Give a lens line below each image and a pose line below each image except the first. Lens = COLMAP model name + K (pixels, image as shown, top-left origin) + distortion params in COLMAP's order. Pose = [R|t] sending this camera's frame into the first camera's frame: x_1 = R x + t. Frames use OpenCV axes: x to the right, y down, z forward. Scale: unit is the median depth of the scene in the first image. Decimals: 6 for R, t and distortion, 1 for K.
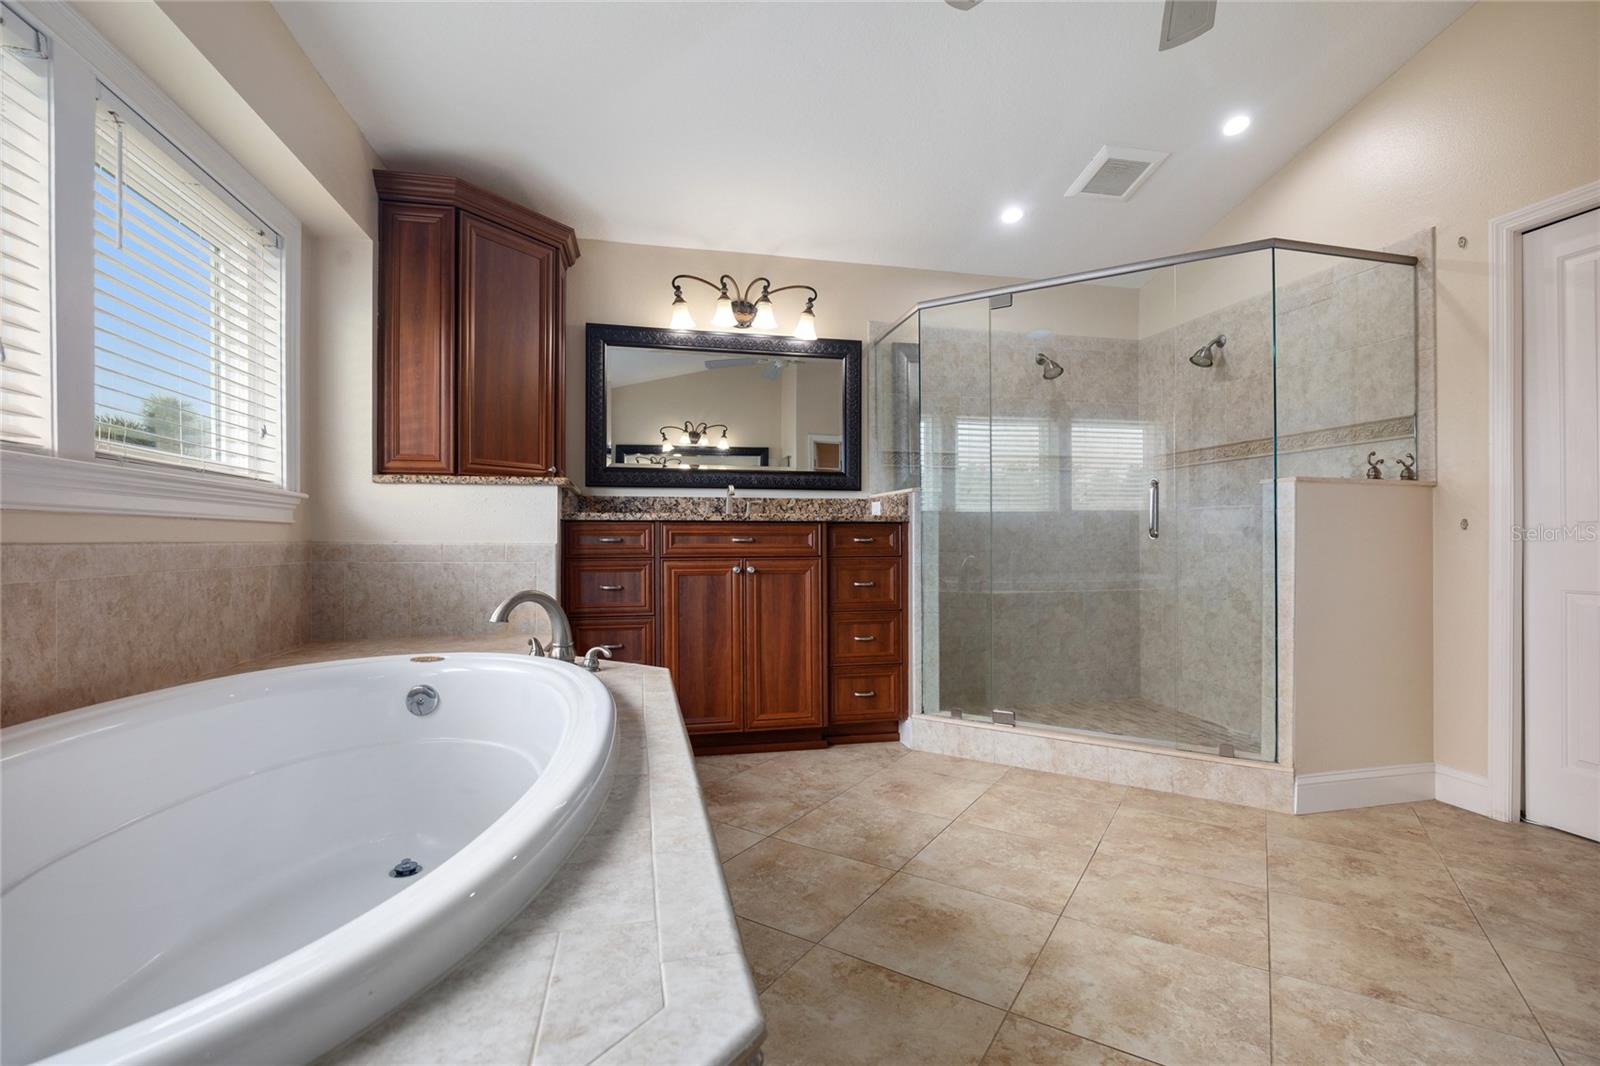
lens RADIAL K [[733.1, 0, 798.4], [0, 733.1, 537.9], [0, 0, 1]] dist [-0.017026, 0.004179]
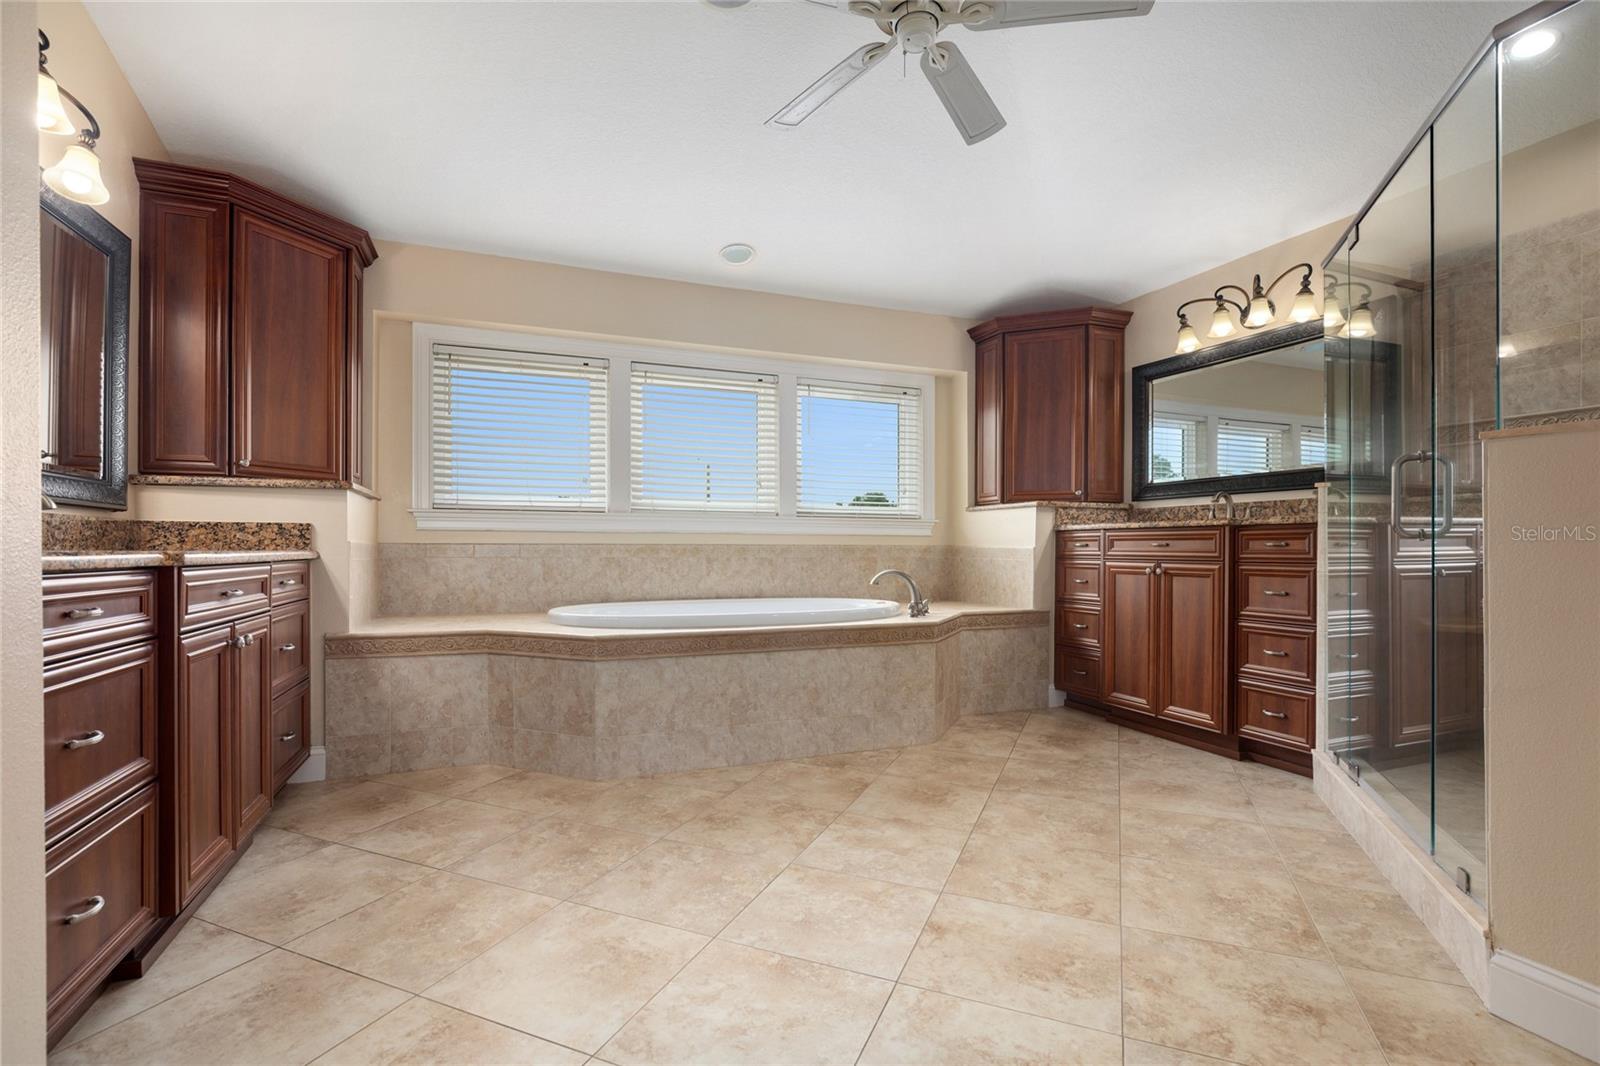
lens RADIAL K [[733.1, 0, 799.4], [0, 733.1, 542.6], [0, 0, 1]] dist [-0.017026, 0.004179]
pose [[0.160052, -0.005676, -0.987092, 1.111889], [-0.001915, 0.999980, -0.006060, 0.009910], [0.987107, 0.002860, 0.160038, 0.342757]]
